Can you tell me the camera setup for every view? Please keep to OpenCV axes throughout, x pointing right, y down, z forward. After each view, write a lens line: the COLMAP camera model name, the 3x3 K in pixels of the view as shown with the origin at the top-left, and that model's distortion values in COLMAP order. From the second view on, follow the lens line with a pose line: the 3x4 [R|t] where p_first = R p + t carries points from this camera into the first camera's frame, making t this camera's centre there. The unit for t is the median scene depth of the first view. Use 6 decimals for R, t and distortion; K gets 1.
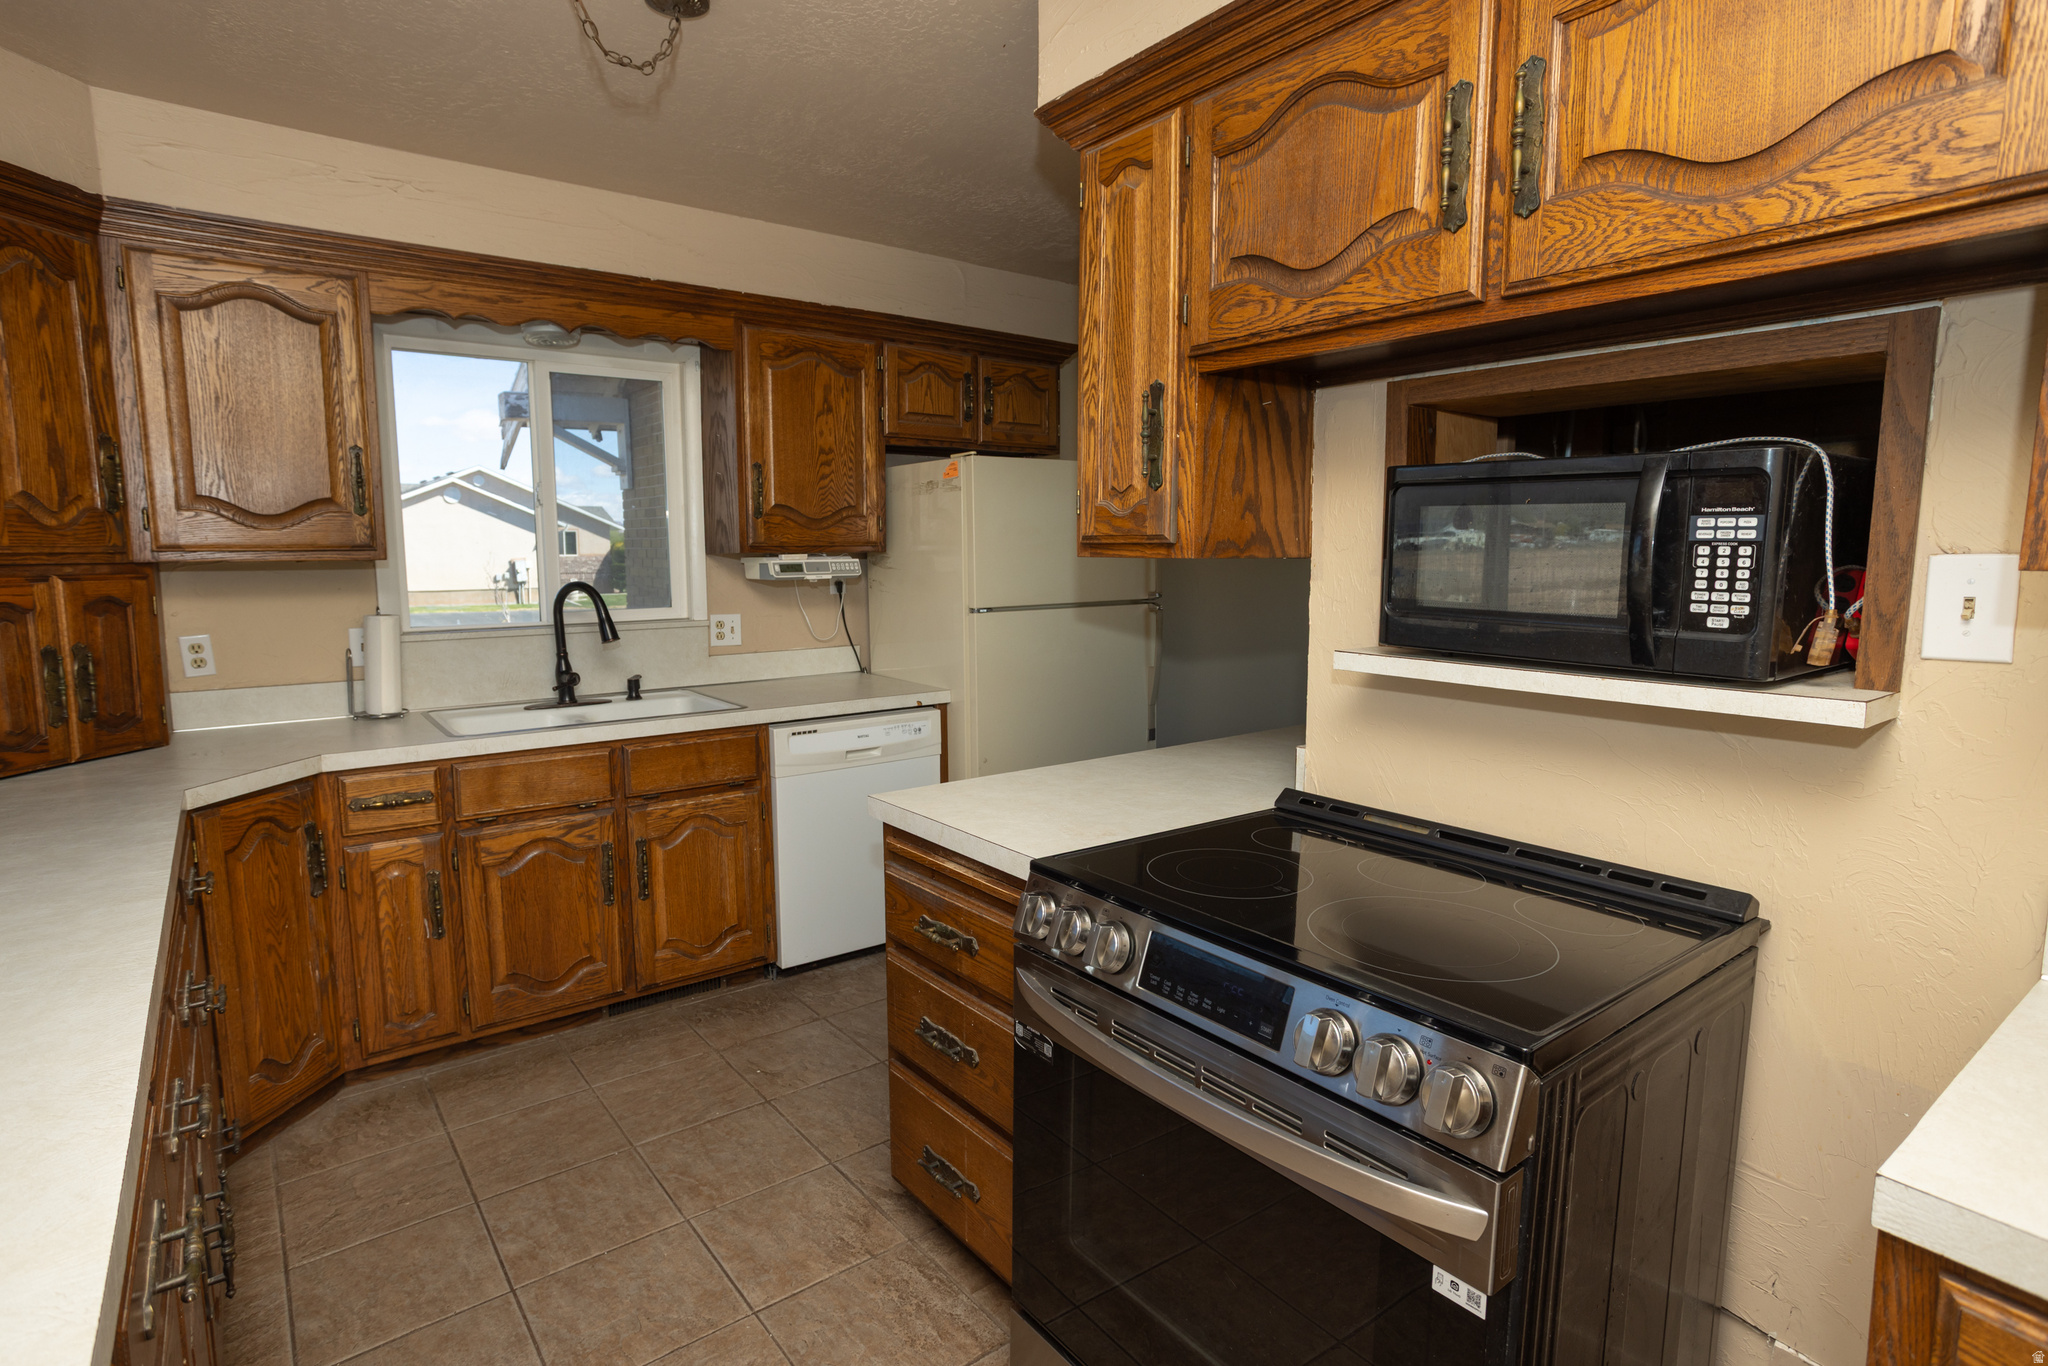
lens RADIAL K [[1012.0, 0, 1024.0], [0, 1012.0, 683.0], [0, 0, 1]] dist [-0.041738, 0.042242]
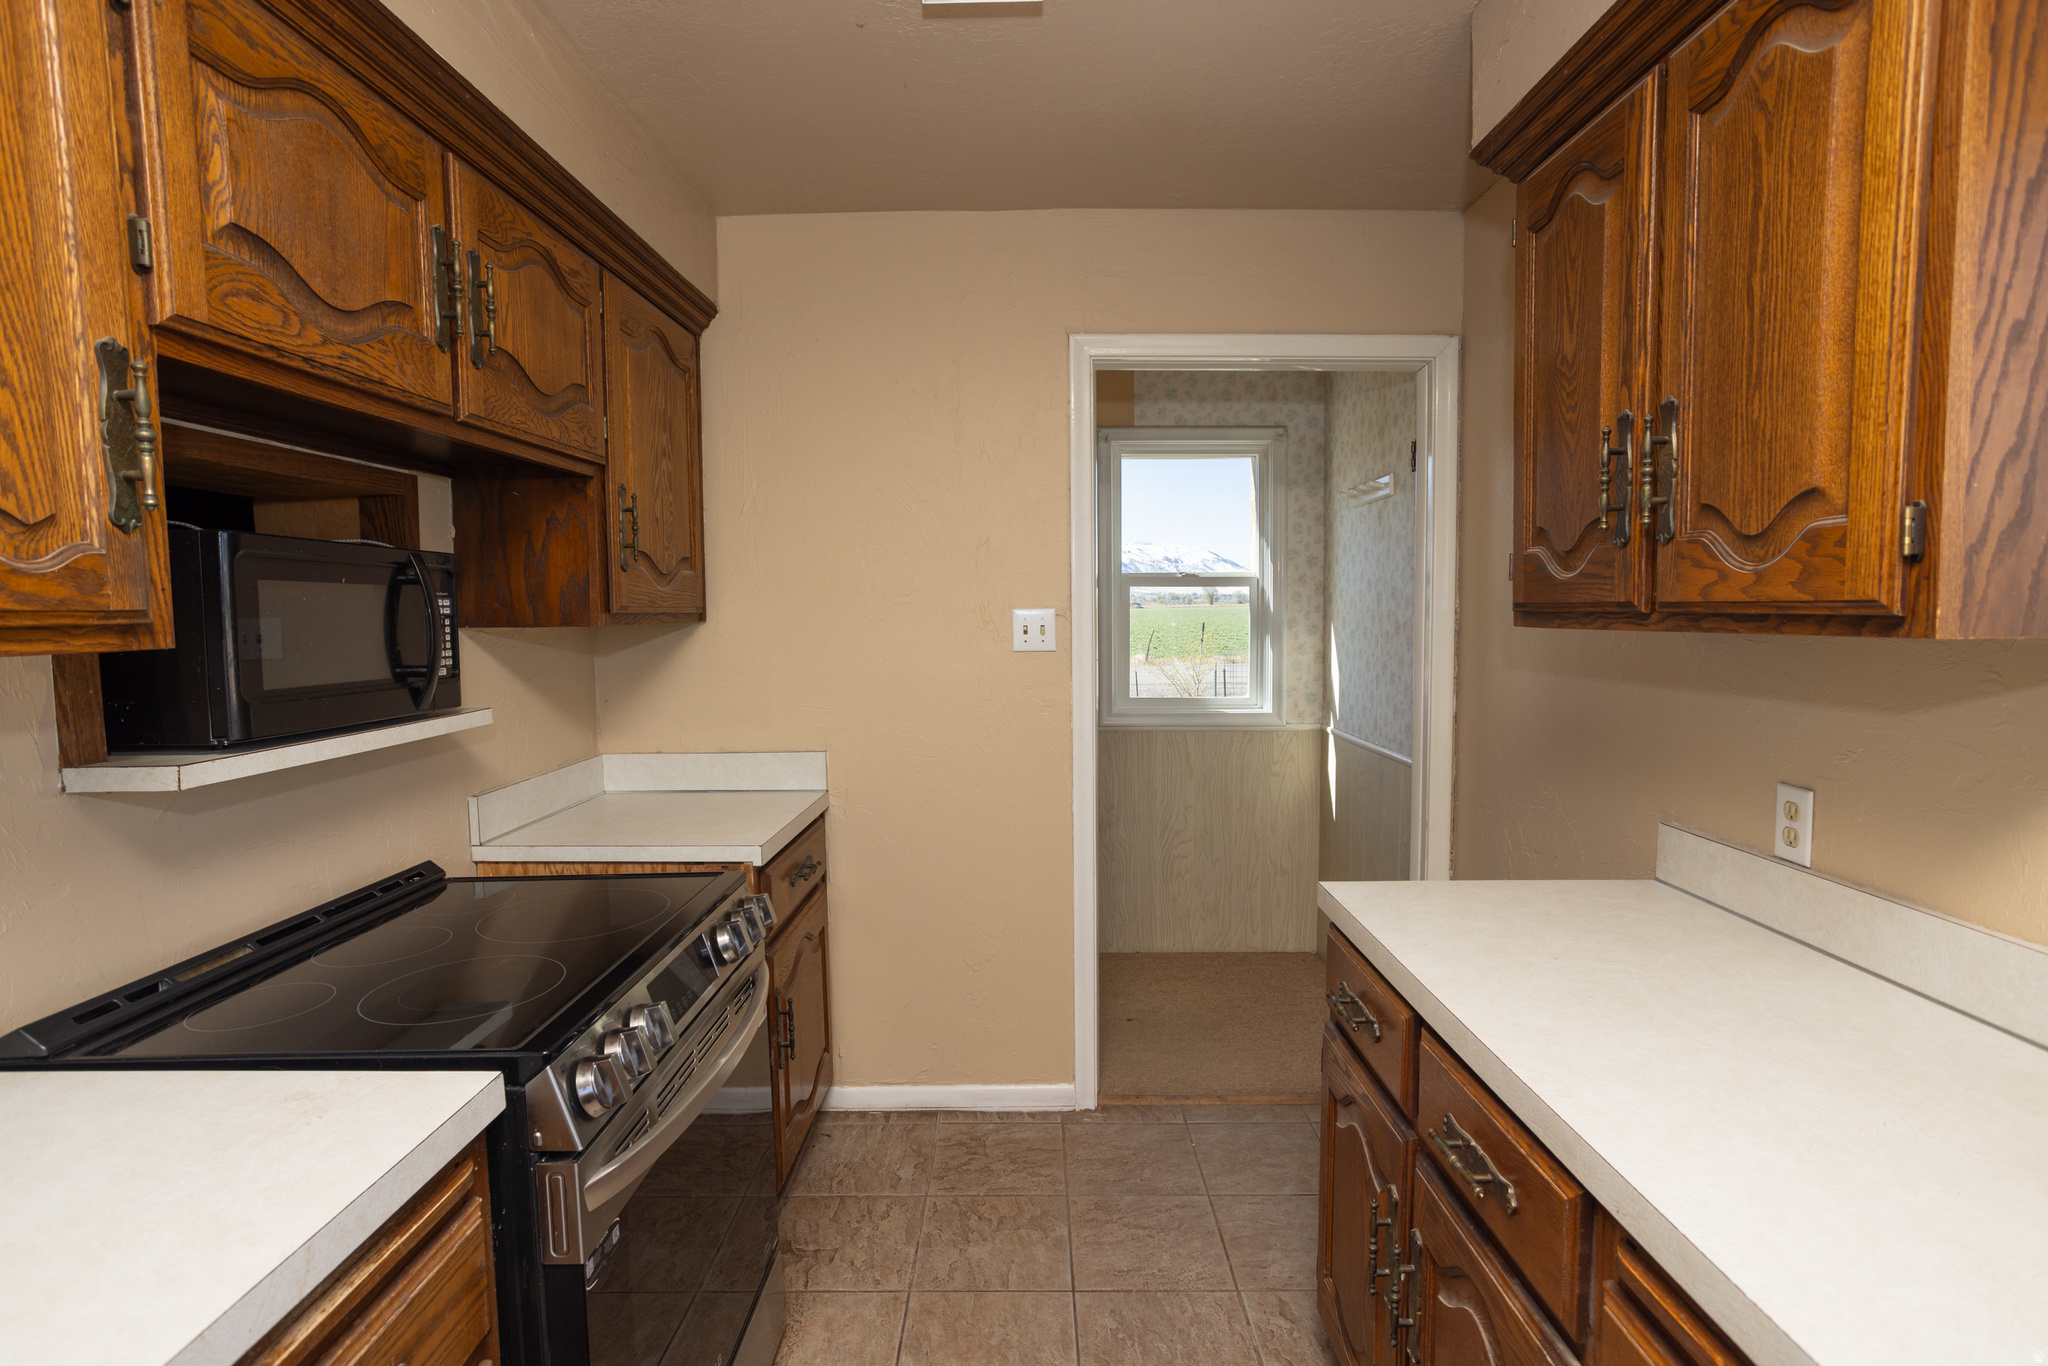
lens RADIAL K [[1012.0, 0, 1024.0], [0, 1012.0, 683.0], [0, 0, 1]] dist [-0.041738, 0.042242]
pose [[-0.772152, -0.043162, 0.633971, -0.753835], [0.092762, 0.979346, 0.179657, -0.196908], [-0.628631, 0.197531, -0.752200, 1.363580]]
